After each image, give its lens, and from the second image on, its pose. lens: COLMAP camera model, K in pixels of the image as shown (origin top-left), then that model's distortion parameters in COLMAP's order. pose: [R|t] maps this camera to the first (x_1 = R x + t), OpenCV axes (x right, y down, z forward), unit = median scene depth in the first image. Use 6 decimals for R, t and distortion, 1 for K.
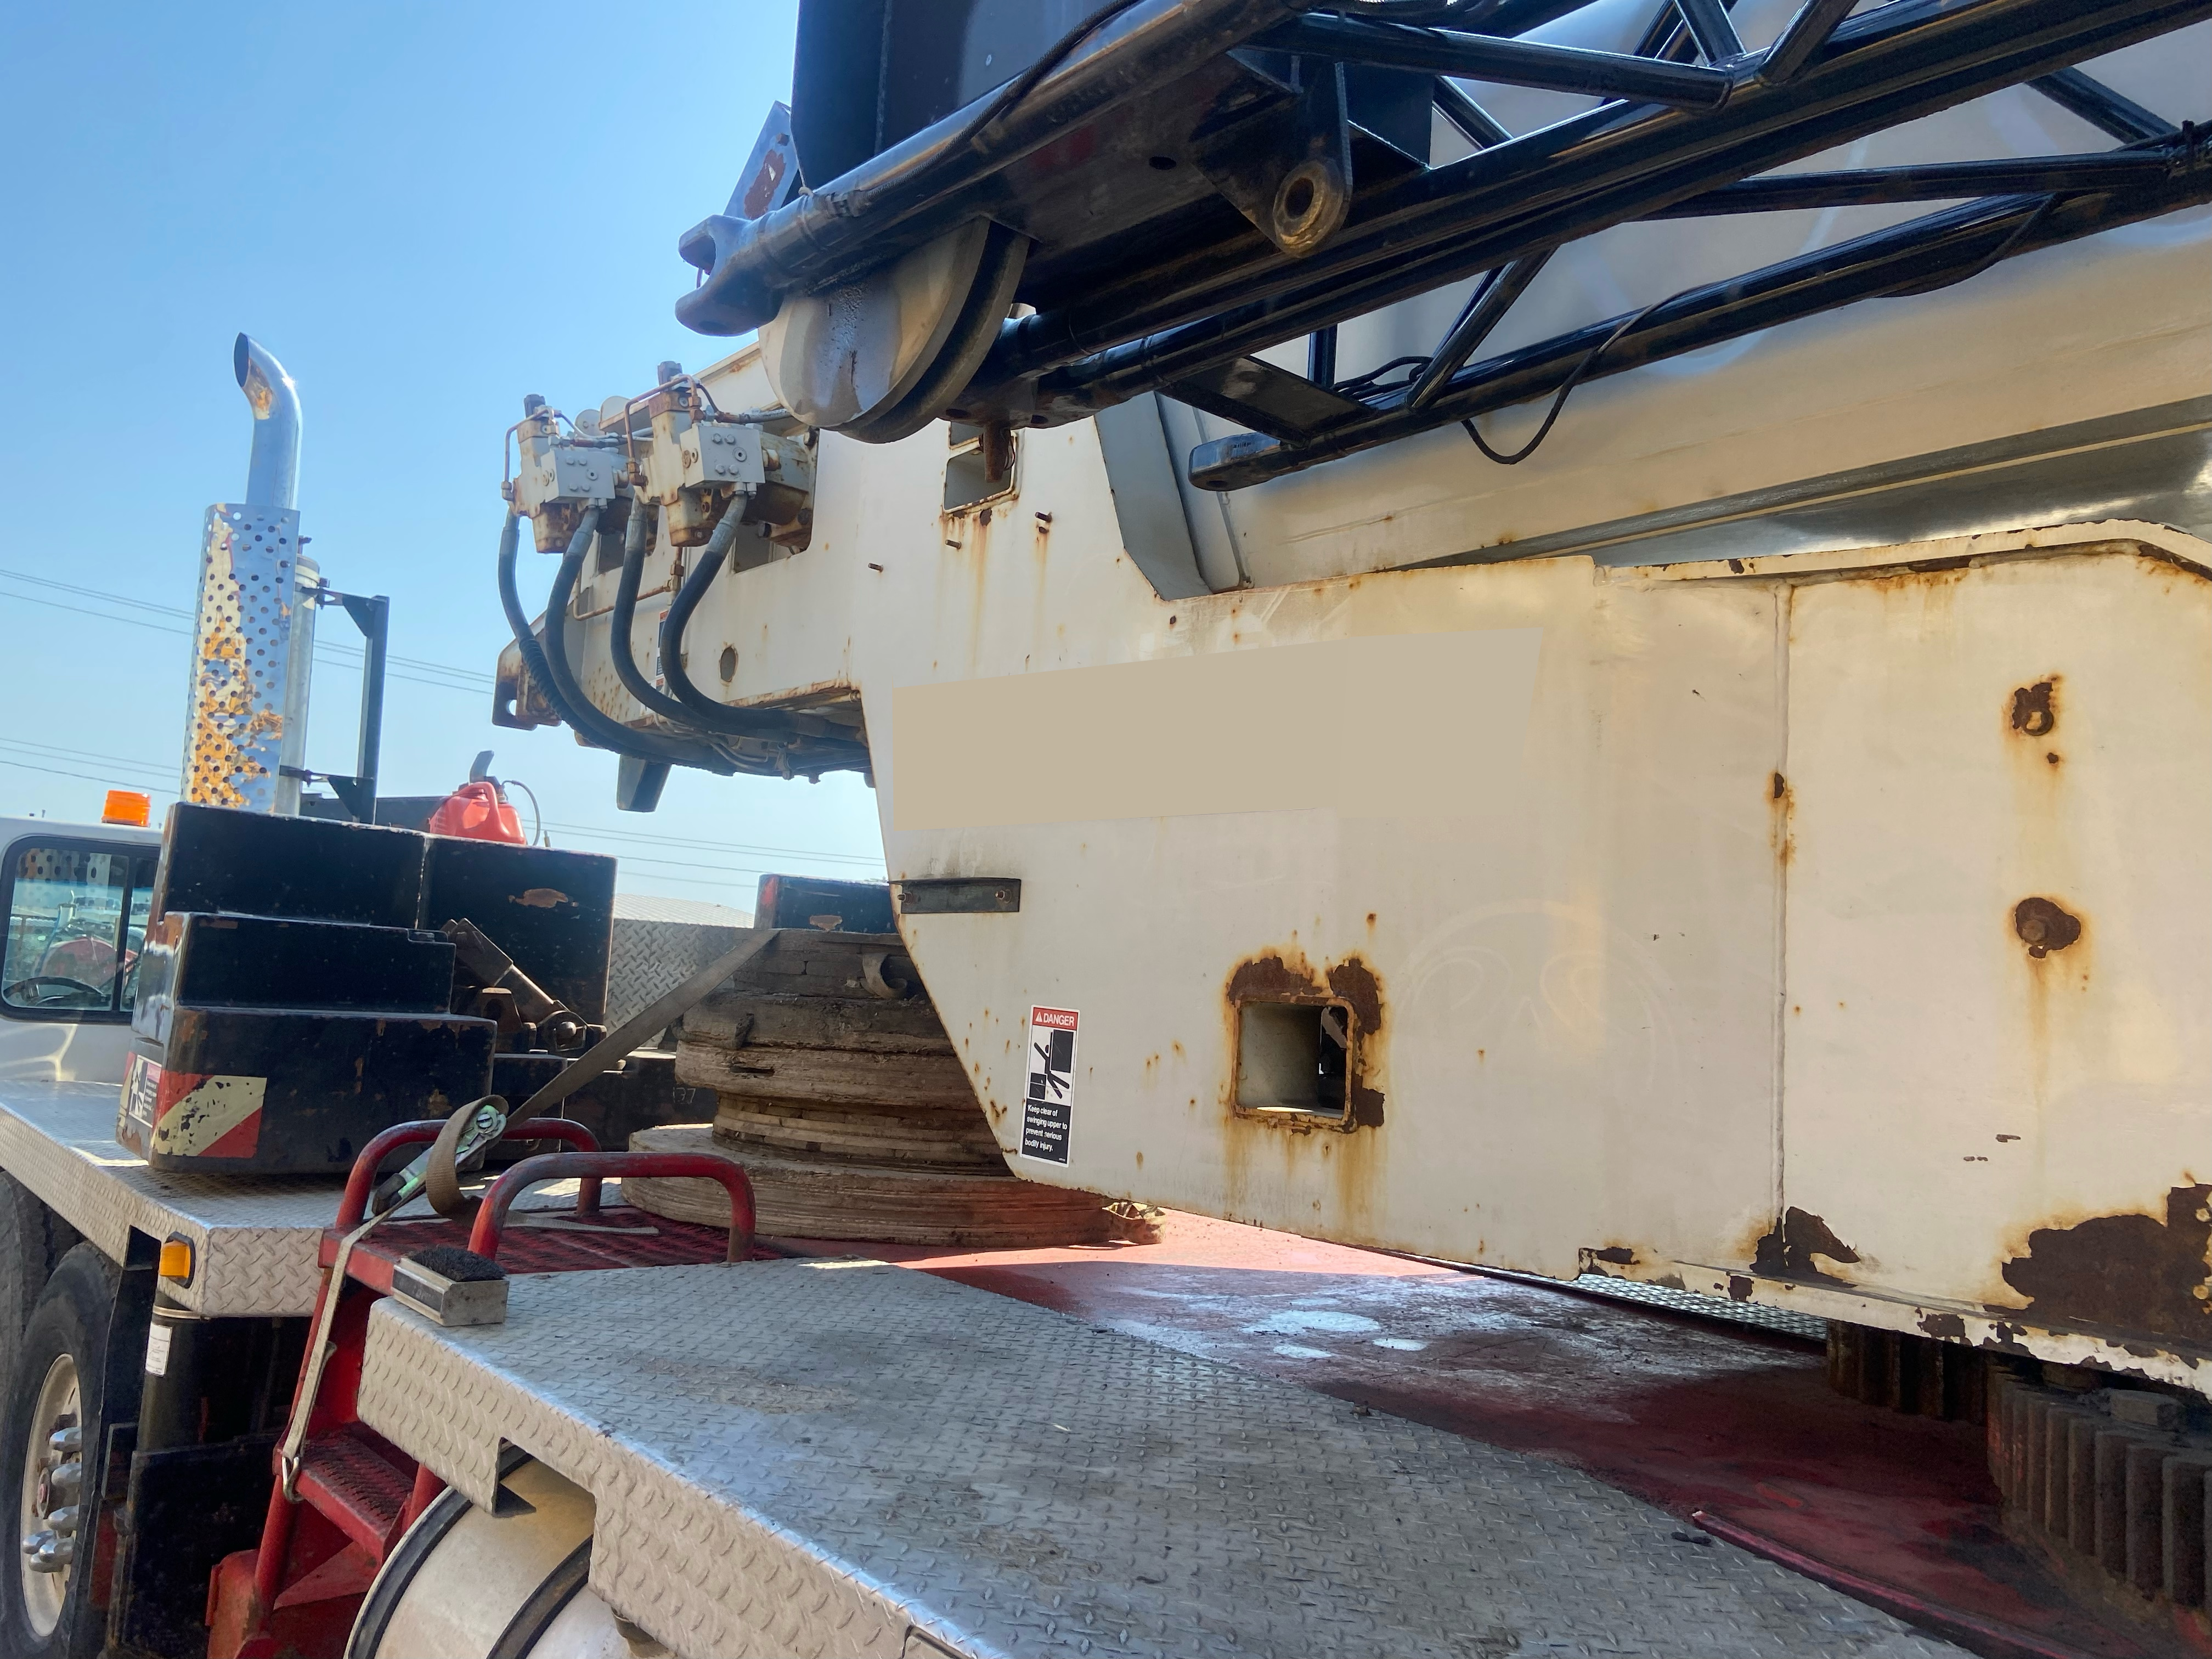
lens RADIAL K [[1685.8, 0, 1121.5], [0, 1685.8, 824.0], [0, 0, 1]] dist [0.115813, -0.143435]
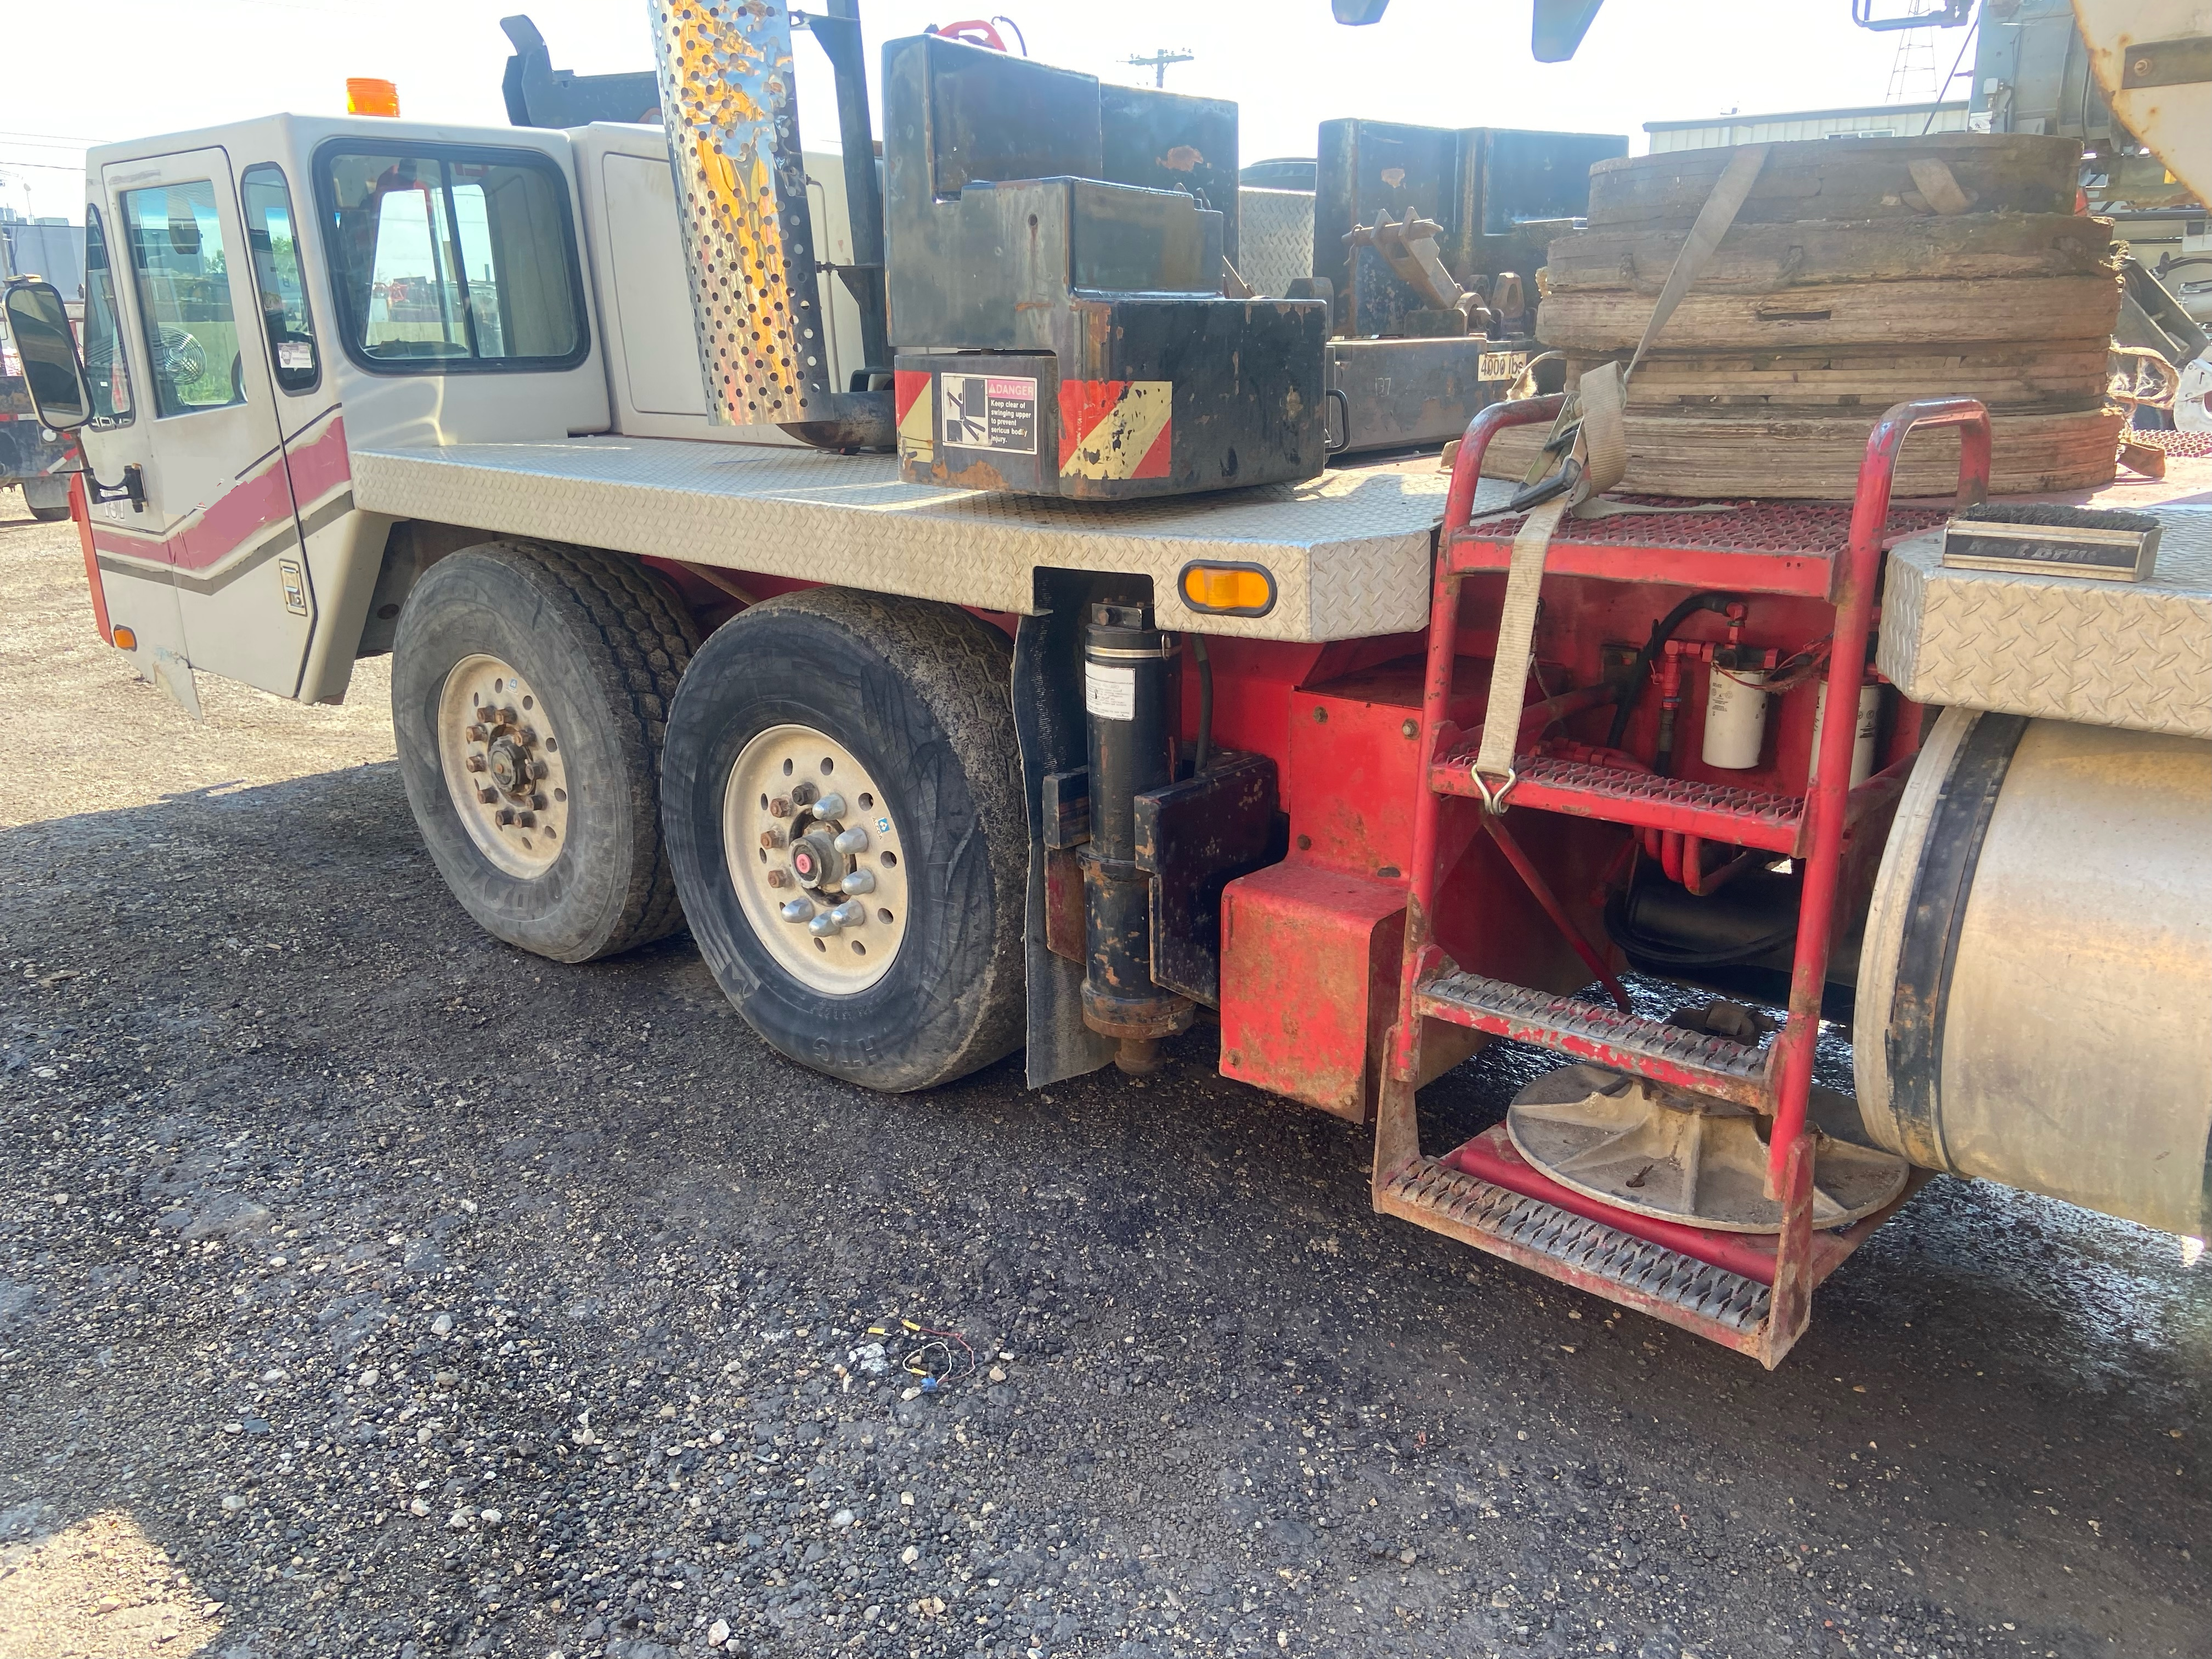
lens RADIAL K [[1685.8, 0, 1107.4], [0, 1685.8, 841.9], [0, 0, 1]] dist [0.115813, -0.143435]
pose [[0.989204, -0.113435, 0.092782, -0.659818], [0.067960, 0.916010, 0.395357, 0.021477], [-0.129836, -0.384783, 0.913829, 0.148115]]
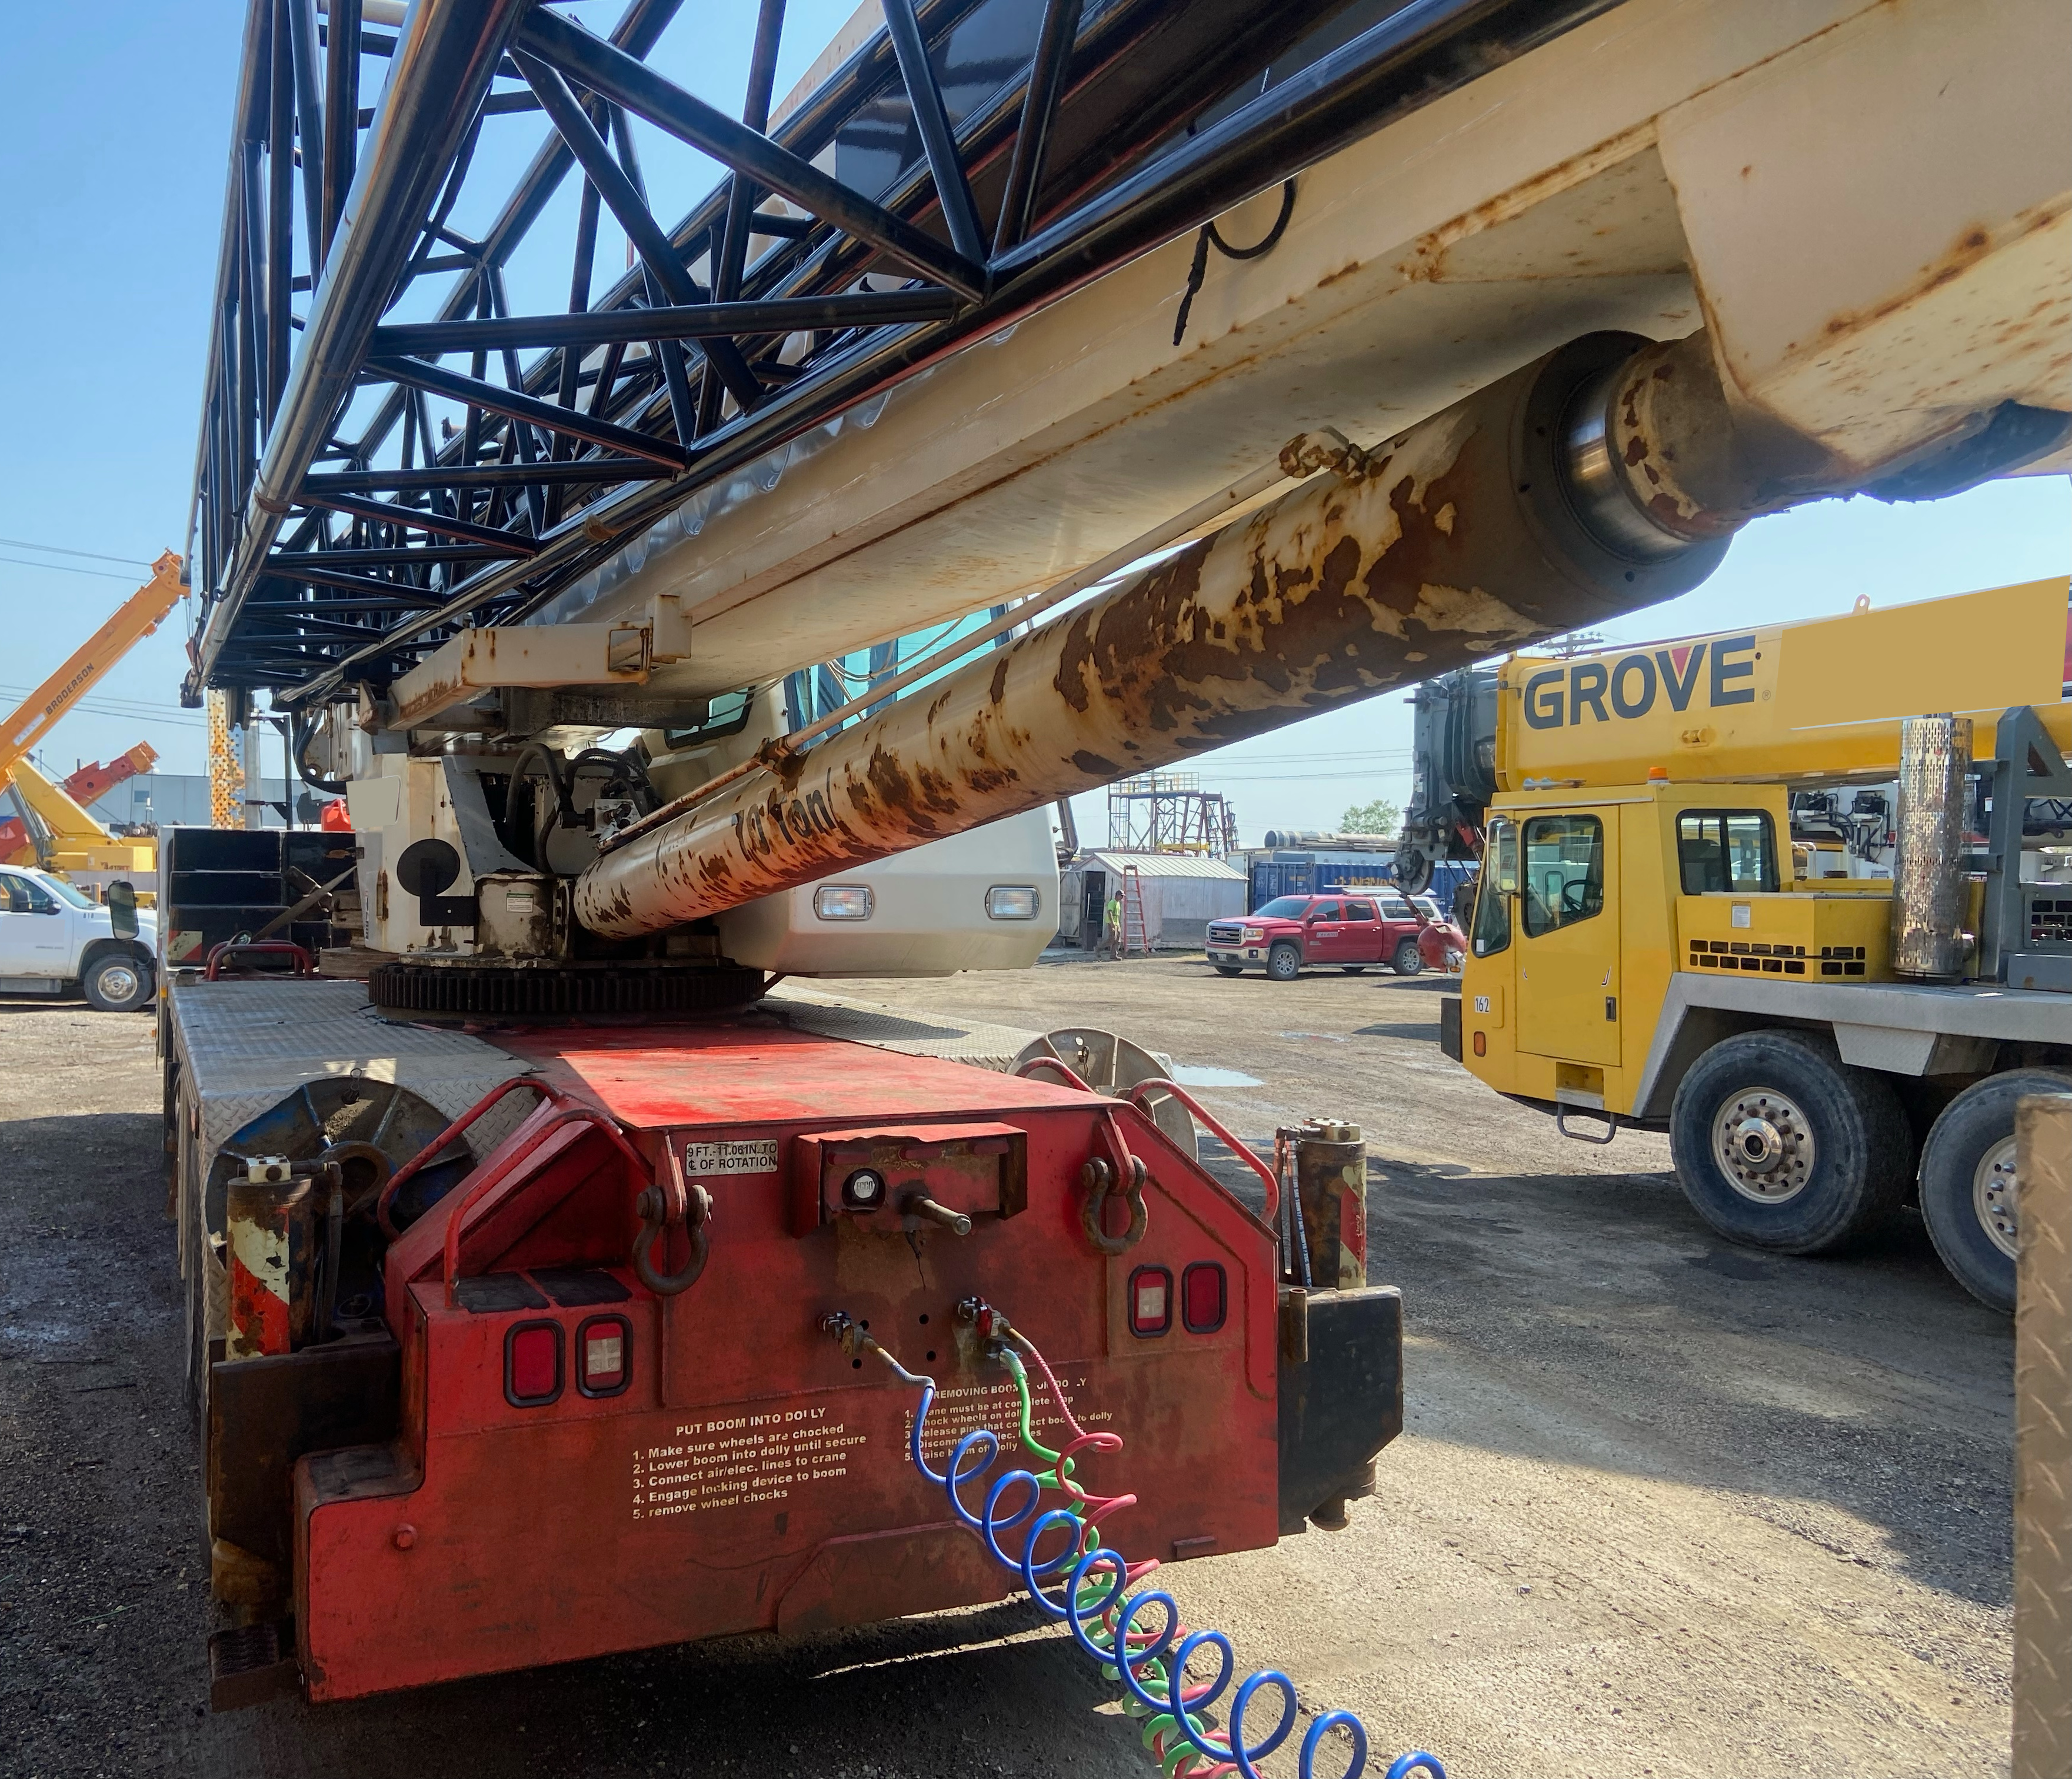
lens RADIAL K [[1806.1, 0, 862.8], [0, 1806.1, 877.6], [0, 0, 1]] dist [0.121831, -0.153782]
pose [[0.944536, -0.060200, -0.322842, 1.451762], [0.090140, 0.992824, 0.078589, -0.069905], [0.315794, -0.103331, 0.943184, -1.401387]]
